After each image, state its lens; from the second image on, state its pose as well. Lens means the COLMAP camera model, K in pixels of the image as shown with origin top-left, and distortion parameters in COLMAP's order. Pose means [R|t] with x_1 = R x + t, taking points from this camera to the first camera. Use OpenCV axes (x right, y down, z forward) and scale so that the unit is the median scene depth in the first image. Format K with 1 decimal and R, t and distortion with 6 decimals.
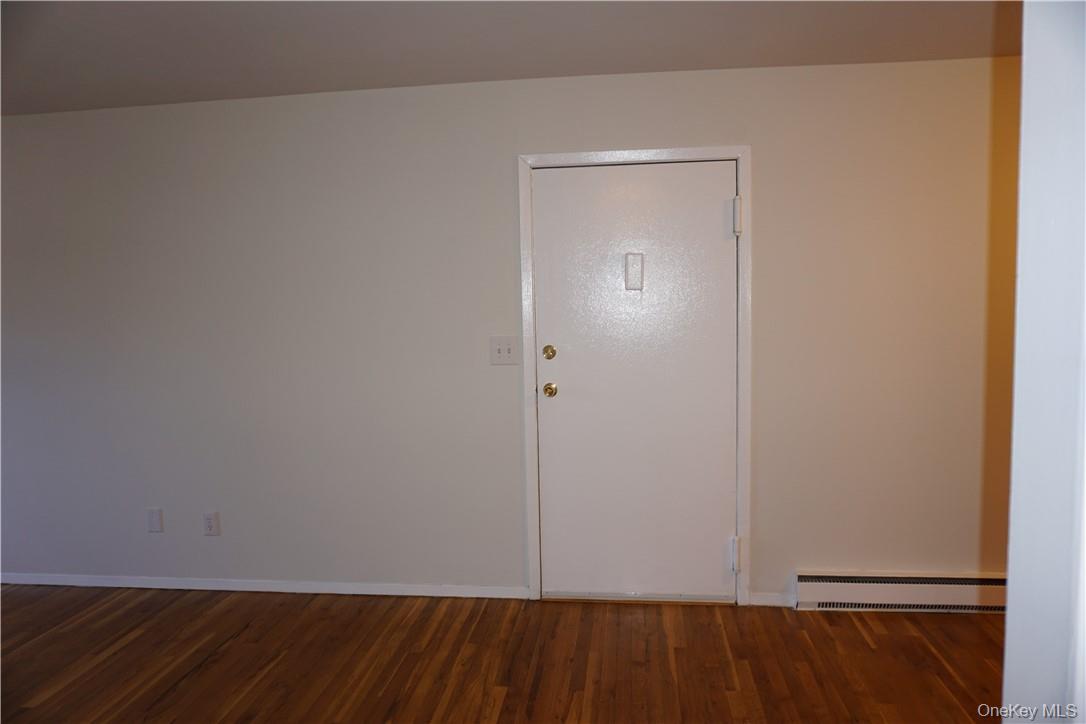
lens RADIAL K [[728.5, 0, 540.0], [0, 728.5, 358.8], [0, 0, 1]] dist [-0.024812, 0.007679]
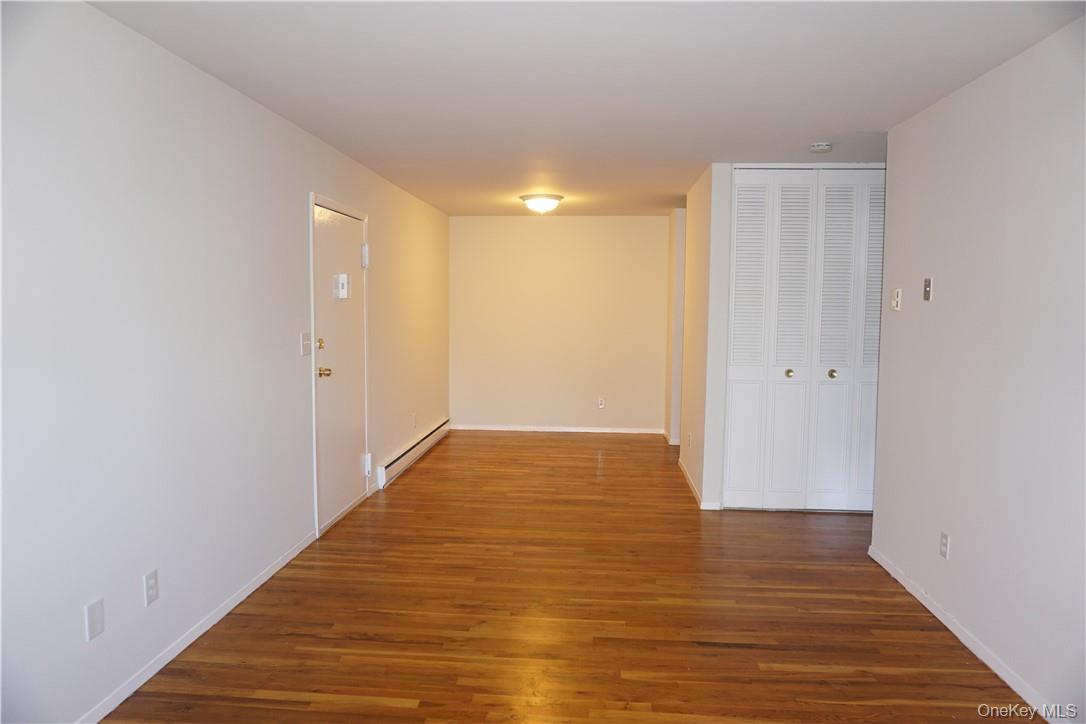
lens RADIAL K [[728.5, 0, 537.8], [0, 728.5, 360.5], [0, 0, 1]] dist [-0.024812, 0.007679]
pose [[-0.029686, -0.059551, 0.997784, -1.410097], [0.072457, 0.995469, 0.061569, -0.034254], [-0.996930, 0.074124, -0.025237, 0.686421]]
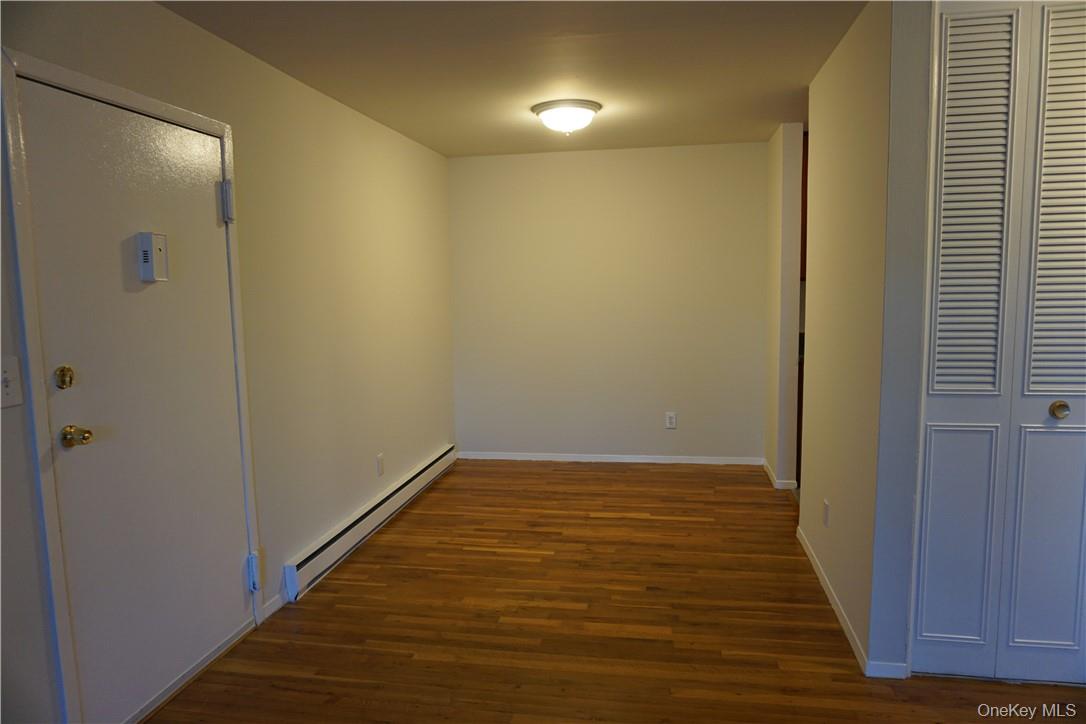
lens RADIAL K [[728.5, 0, 543.1], [0, 728.5, 366.1], [0, 0, 1]] dist [-0.024812, 0.007679]
pose [[0.059205, -0.099677, 0.993257, -0.624521], [0.098438, 0.990736, 0.093556, -0.039996], [-0.993381, 0.092235, 0.068468, 0.581880]]
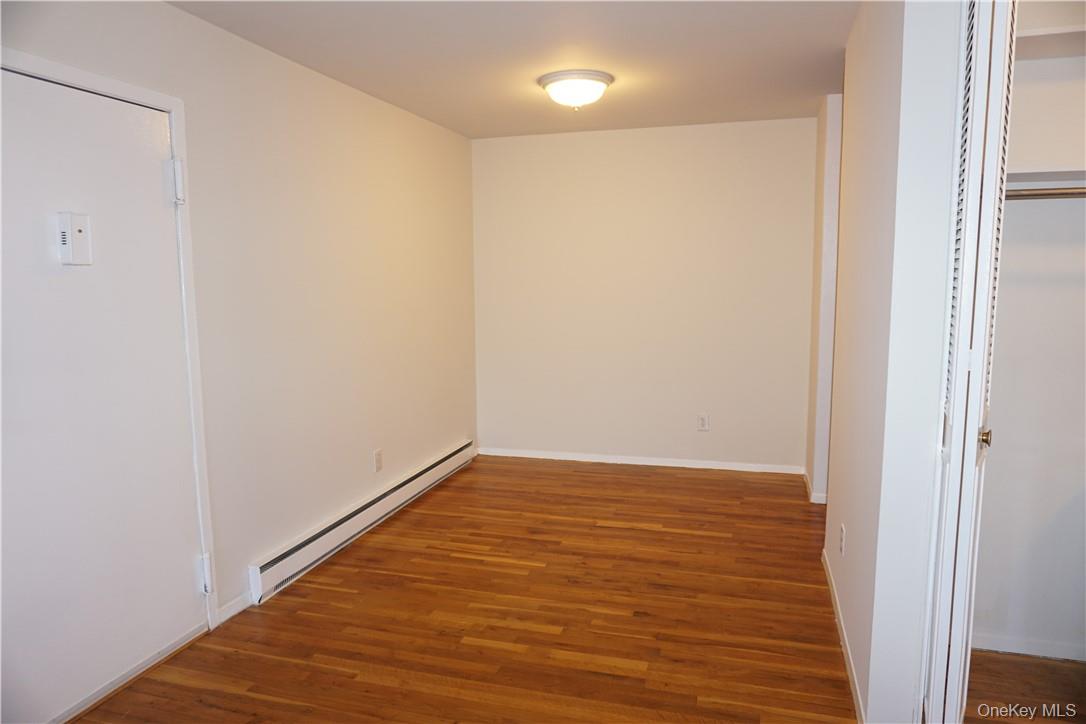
lens RADIAL K [[728.5, 0, 541.6], [0, 728.5, 366.3], [0, 0, 1]] dist [-0.024812, 0.007679]
pose [[0.172930, -0.110901, 0.978671, -0.507652], [0.087764, 0.991423, 0.096838, -0.026883], [-0.981016, 0.069146, 0.181180, 0.456735]]
